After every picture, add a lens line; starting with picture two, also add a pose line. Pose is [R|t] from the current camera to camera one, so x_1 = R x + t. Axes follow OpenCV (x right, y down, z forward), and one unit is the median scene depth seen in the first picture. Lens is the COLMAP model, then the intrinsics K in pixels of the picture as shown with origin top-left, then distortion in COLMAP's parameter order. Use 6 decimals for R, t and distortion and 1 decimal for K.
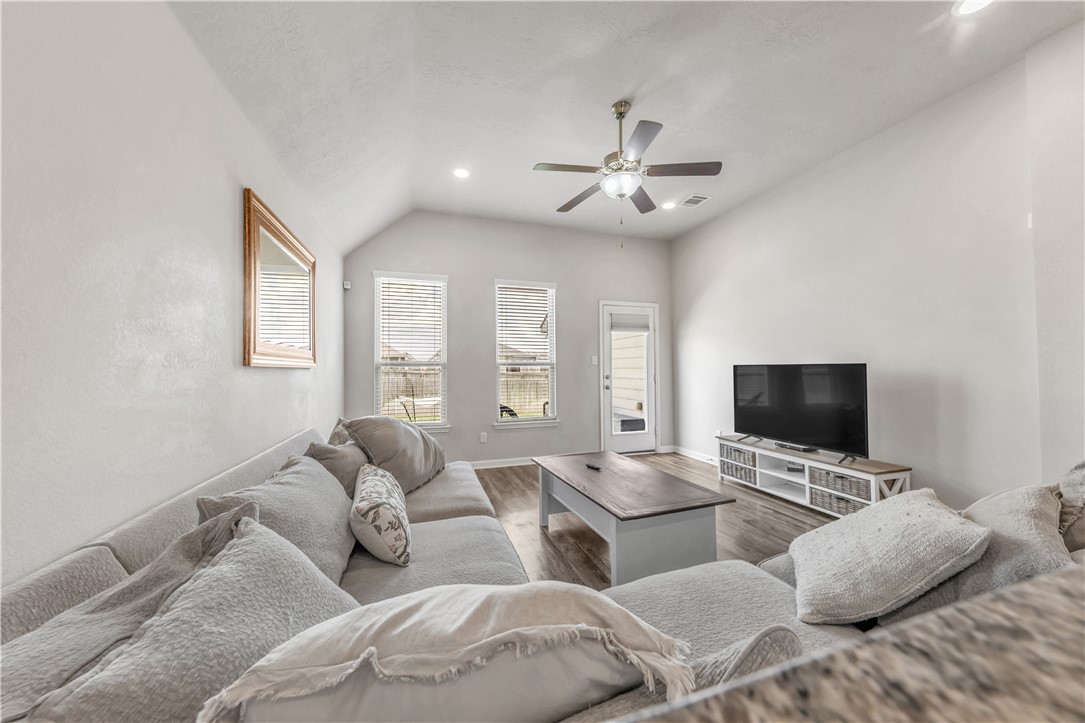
lens RADIAL K [[379.6, 0, 544.4], [0, 379.6, 362.2], [0, 0, 1]] dist [0.007887, -0.000255]
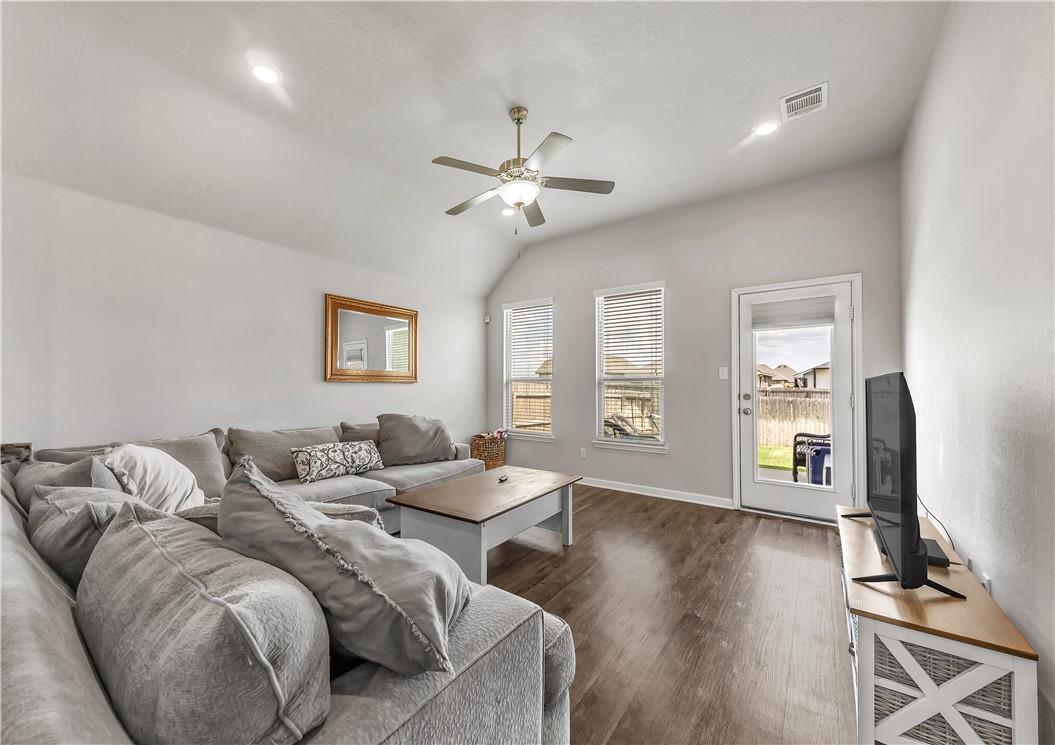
lens RADIAL K [[410.2, 0, 489.2], [0, 410.2, 381.4], [0, 0, 1]] dist [-0.000759, -0.000227]
pose [[0.548463, -0.003739, -0.836166, 0.699736], [0.009358, 0.999955, 0.001667, 0.007265], [0.836122, -0.008739, 0.548473, 0.244861]]
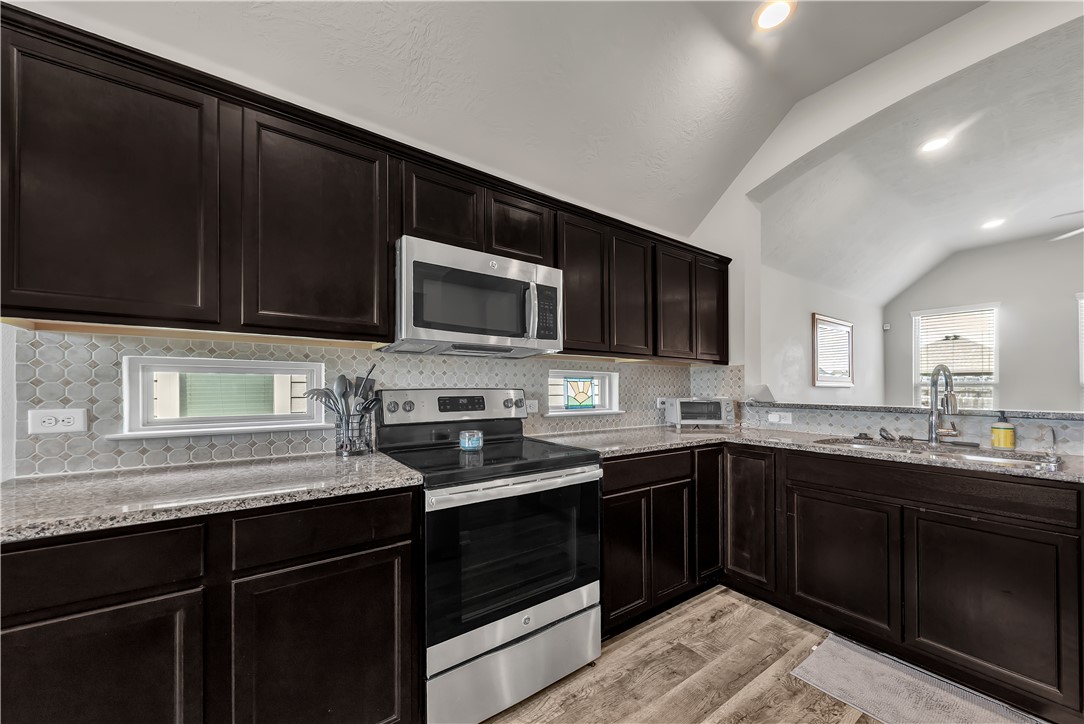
lens RADIAL K [[379.2, 0, 552.7], [0, 379.2, 384.0], [0, 0, 1]] dist [0.007887, -0.000255]
pose [[0.285746, 0.001524, -0.958304, 0.491603], [0.008923, 0.999951, 0.004250, -0.013512], [0.958264, -0.009765, 0.285719, -0.592270]]
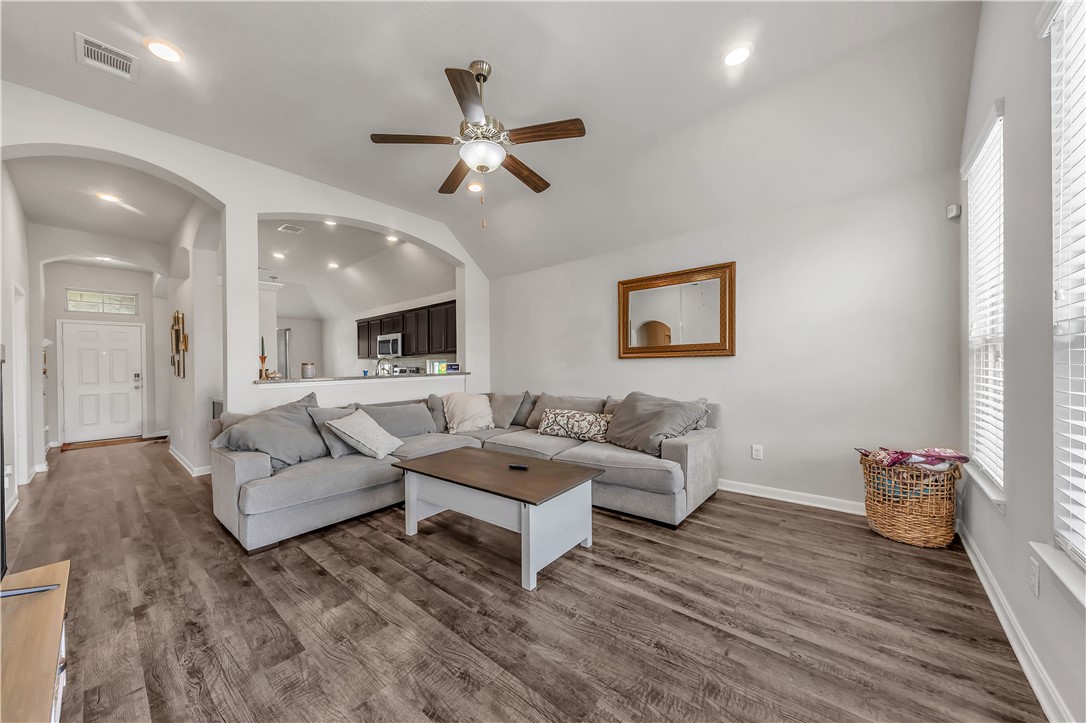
lens RADIAL K [[379.9, 0, 547.0], [0, 379.9, 367.9], [0, 0, 1]] dist [0.007887, -0.000255]
pose [[-0.849032, 0.024554, -0.527770, 0.379256], [0.032189, 0.999468, -0.005285, 0.027549], [0.527359, -0.021476, -0.849371, 1.224553]]
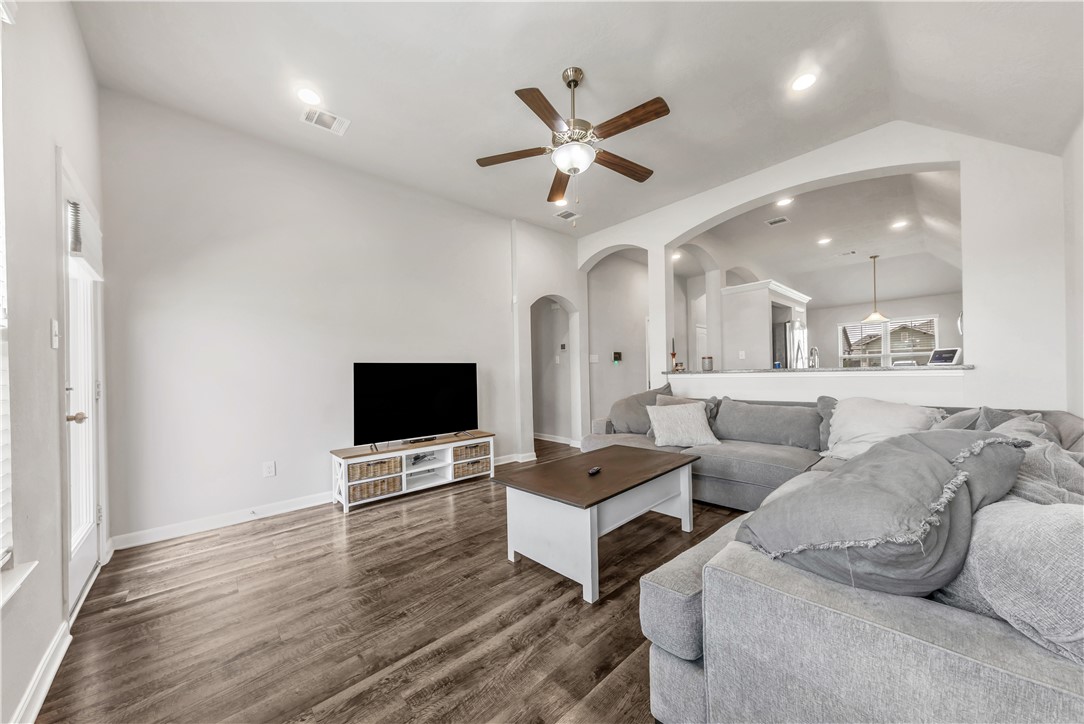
lens RADIAL K [[379.2, 0, 537.1], [0, 379.2, 367.5], [0, 0, 1]] dist [0.007887, -0.000255]
pose [[-0.403056, 0.024299, 0.914853, -0.404693], [0.008114, 0.999703, -0.022978, 0.038739], [-0.915140, -0.001838, -0.403133, 0.977517]]
